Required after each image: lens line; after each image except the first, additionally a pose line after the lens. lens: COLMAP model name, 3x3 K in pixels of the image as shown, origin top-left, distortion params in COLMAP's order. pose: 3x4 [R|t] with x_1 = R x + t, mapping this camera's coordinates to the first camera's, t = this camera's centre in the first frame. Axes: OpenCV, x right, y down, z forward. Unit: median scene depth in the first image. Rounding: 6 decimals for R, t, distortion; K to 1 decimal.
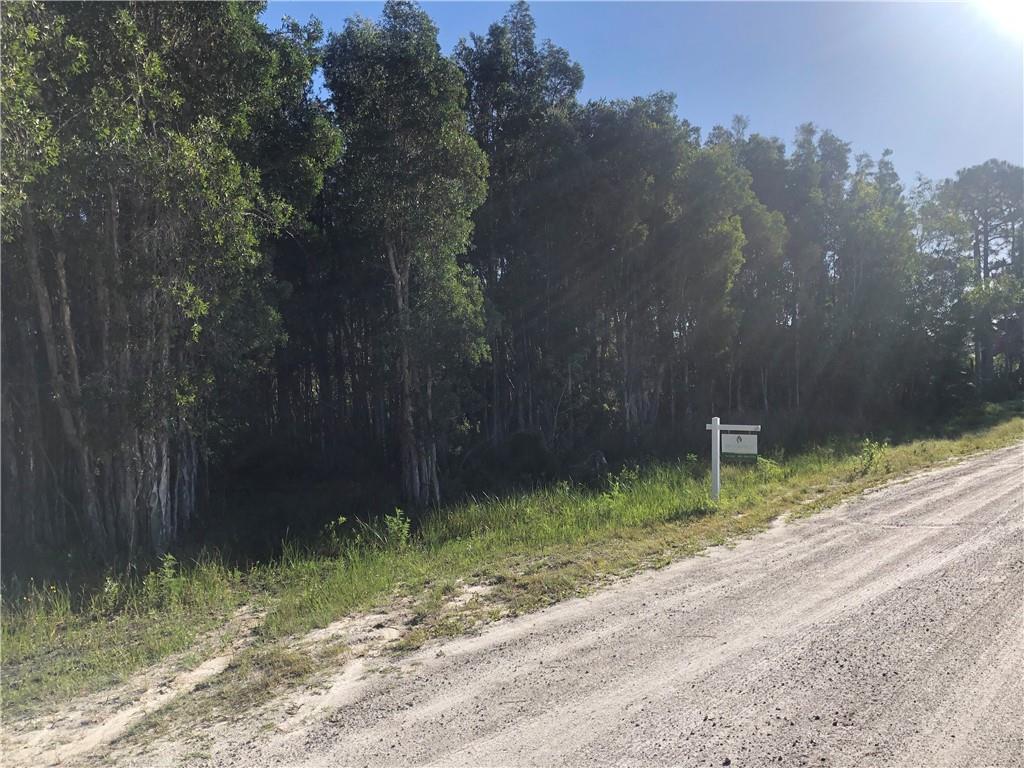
lens RADIAL K [[834.9, 0, 512.0], [0, 834.9, 384.0], [0, 0, 1]] dist [0.144742, -0.256852]
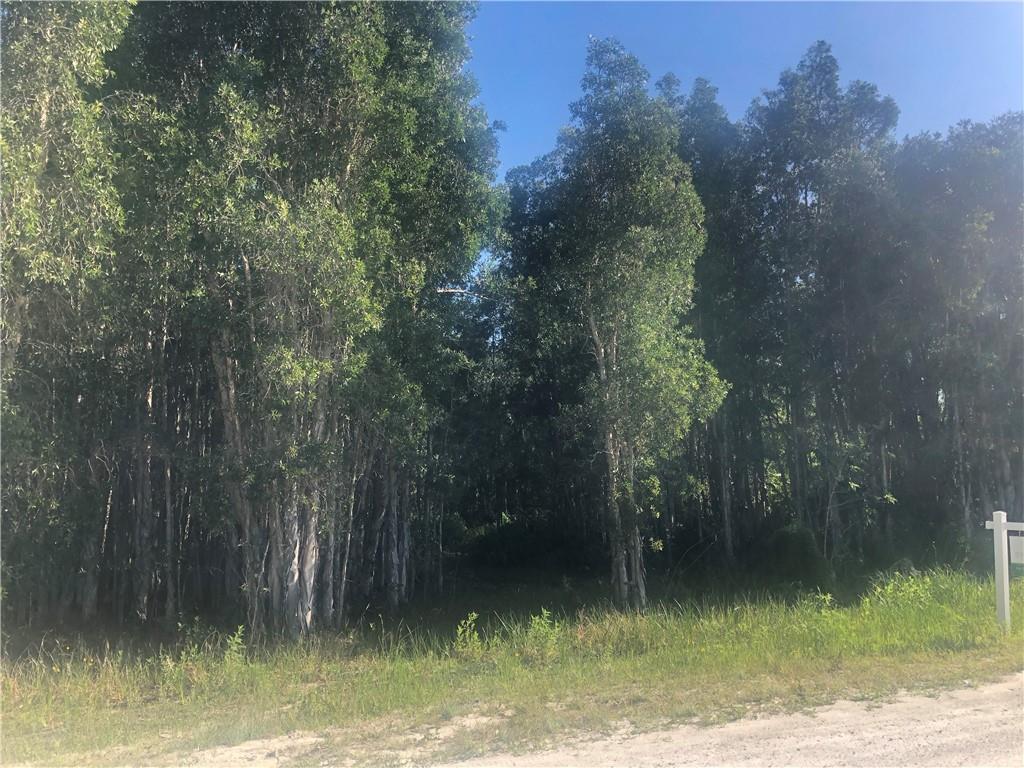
lens RADIAL K [[836.8, 0, 512.0], [0, 836.8, 409.1], [0, 0, 1]] dist [0.055257, -0.001470]
pose [[0.903294, -0.027223, -0.428158, 0.154920], [-0.010488, 0.996285, -0.085471, 0.016943], [0.428894, 0.081696, 0.899653, 0.161592]]
